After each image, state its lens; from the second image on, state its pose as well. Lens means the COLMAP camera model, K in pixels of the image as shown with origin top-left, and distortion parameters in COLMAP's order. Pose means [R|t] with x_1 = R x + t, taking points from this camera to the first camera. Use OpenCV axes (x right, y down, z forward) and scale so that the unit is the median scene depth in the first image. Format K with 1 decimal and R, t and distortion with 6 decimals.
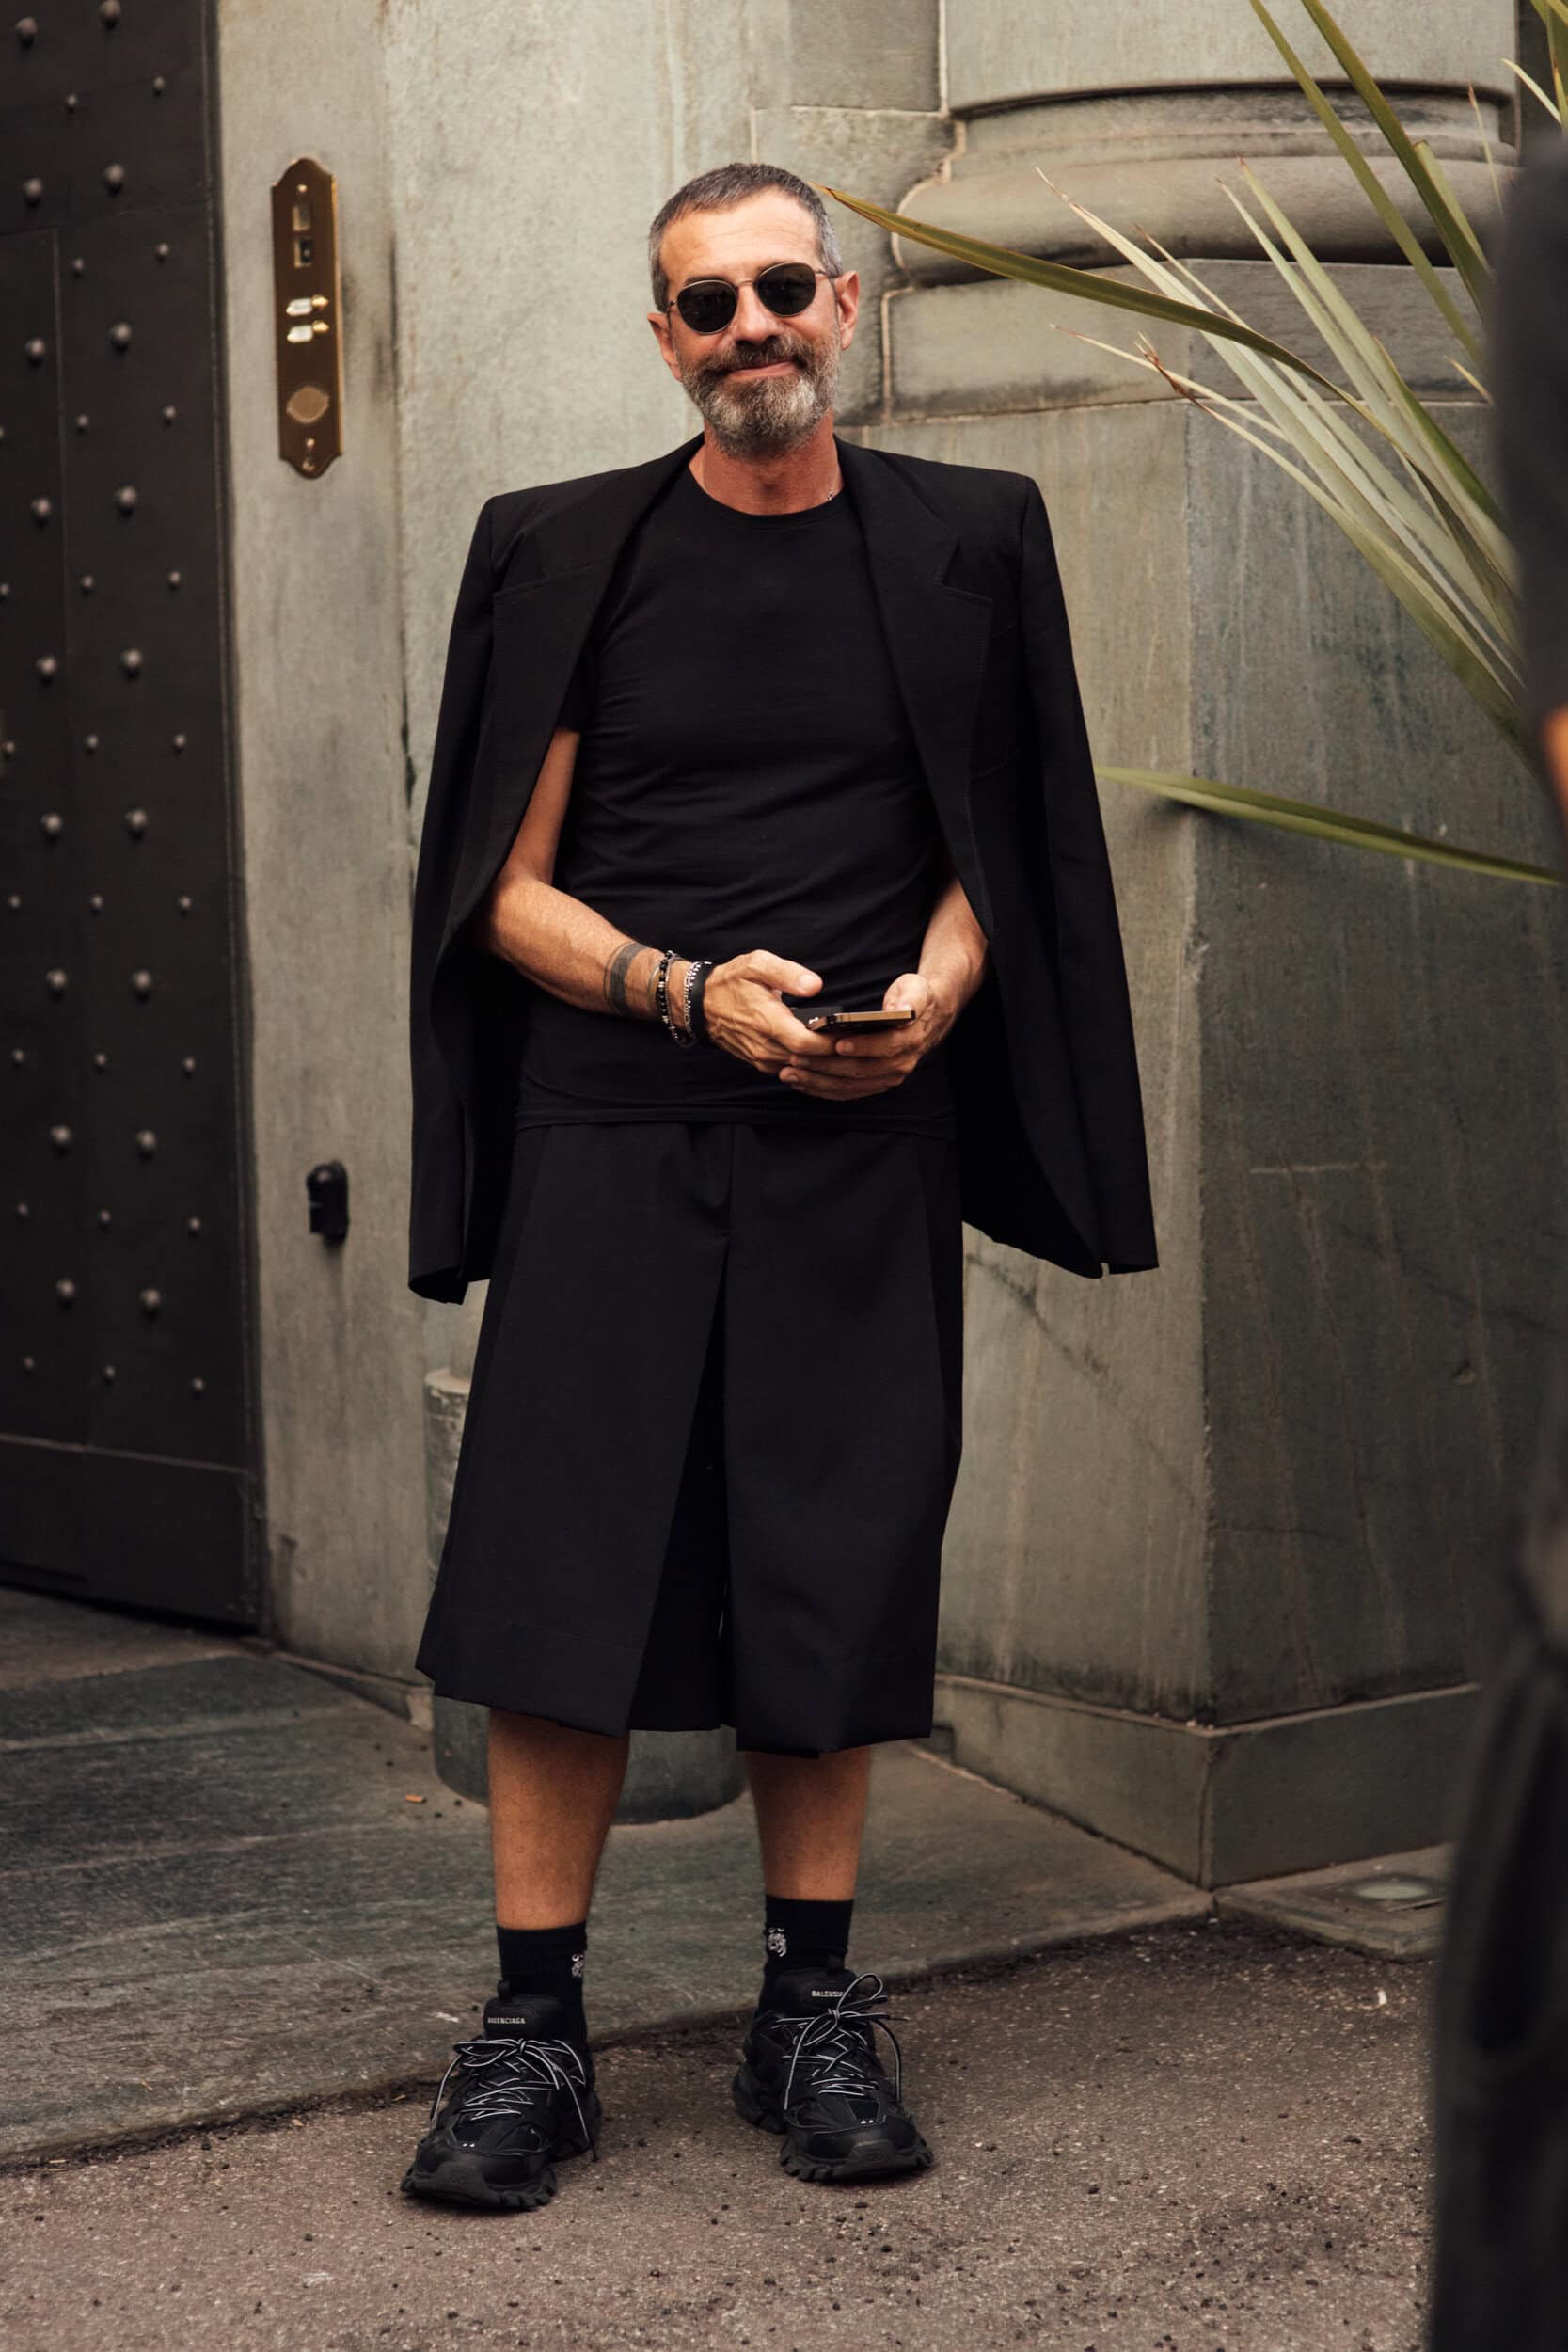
lens RADIAL K [[4983.5, 0, 809.6], [0, 4983.5, 1079.6], [0, 0, 1]] dist [-0.052097, 0.000000]
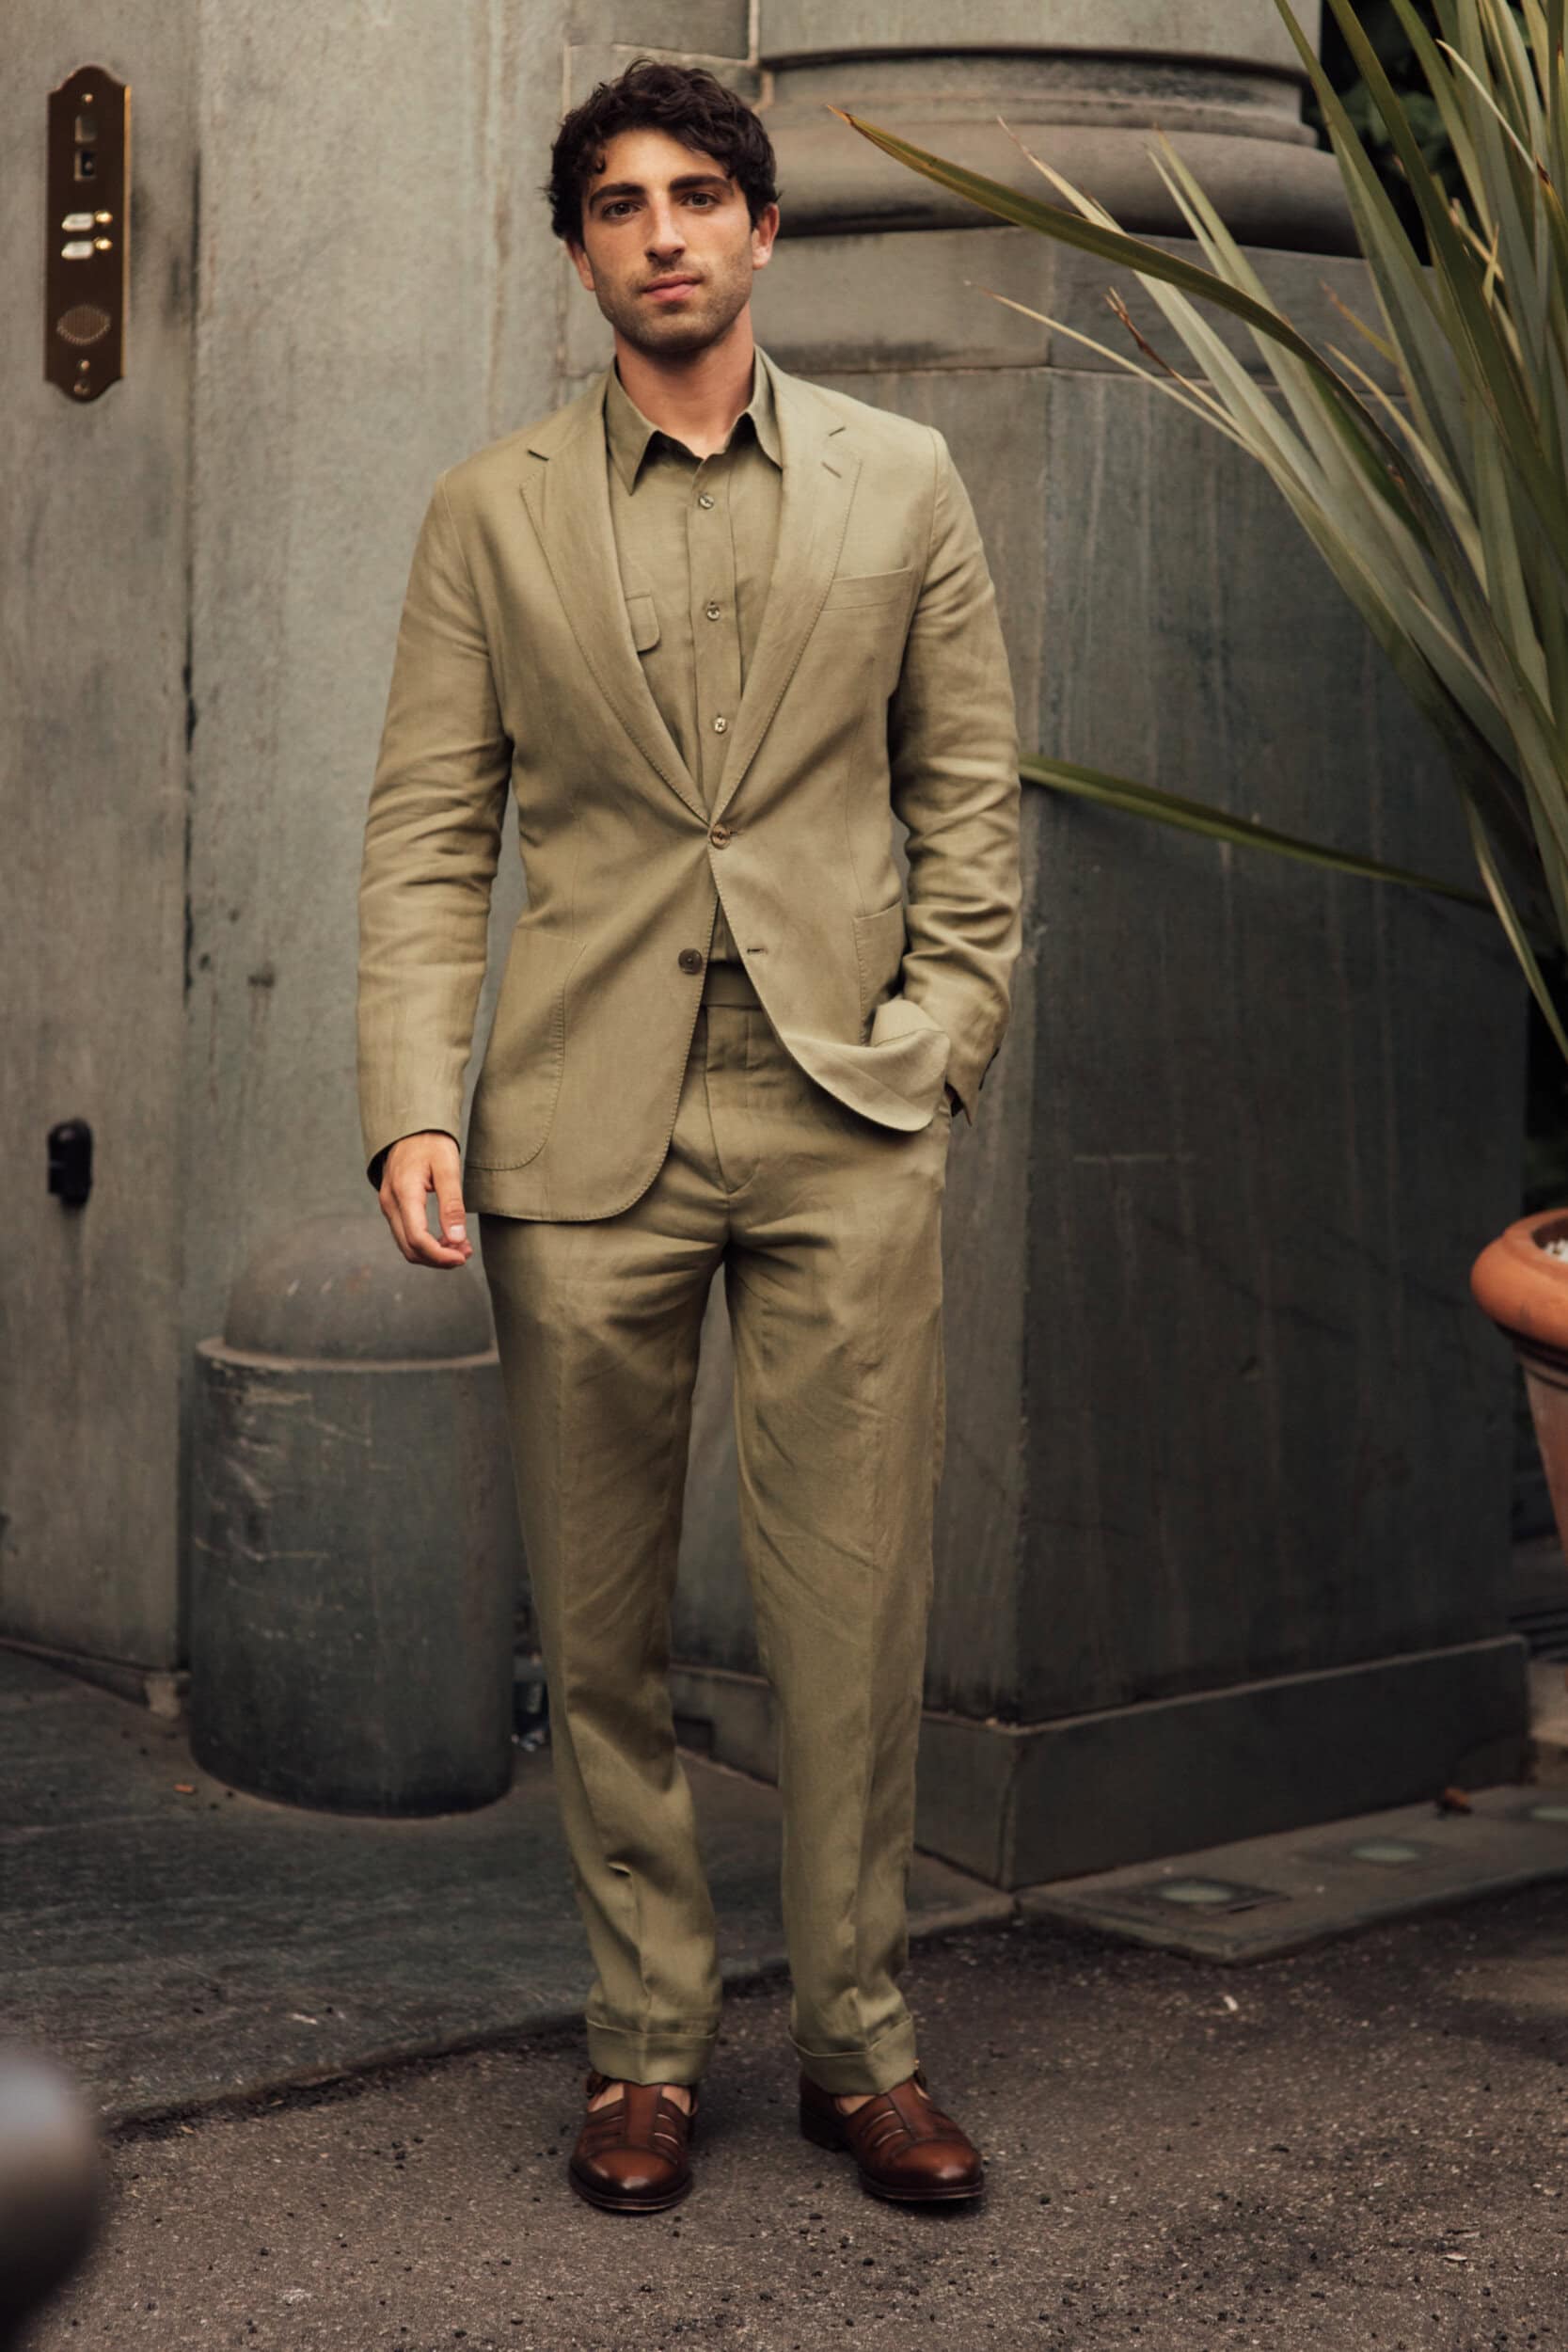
lens RADIAL K [[4983.5, 0, 753.1], [0, 4983.5, 1089.5], [0, 0, 1]] dist [-0.052097, 0.000000]
pose [[0.986773, 0.033584, 0.158591, -0.126729], [-0.033949, 0.999423, -0.000408, 0.007113], [-0.158514, -0.004981, 0.987344, 0.040977]]
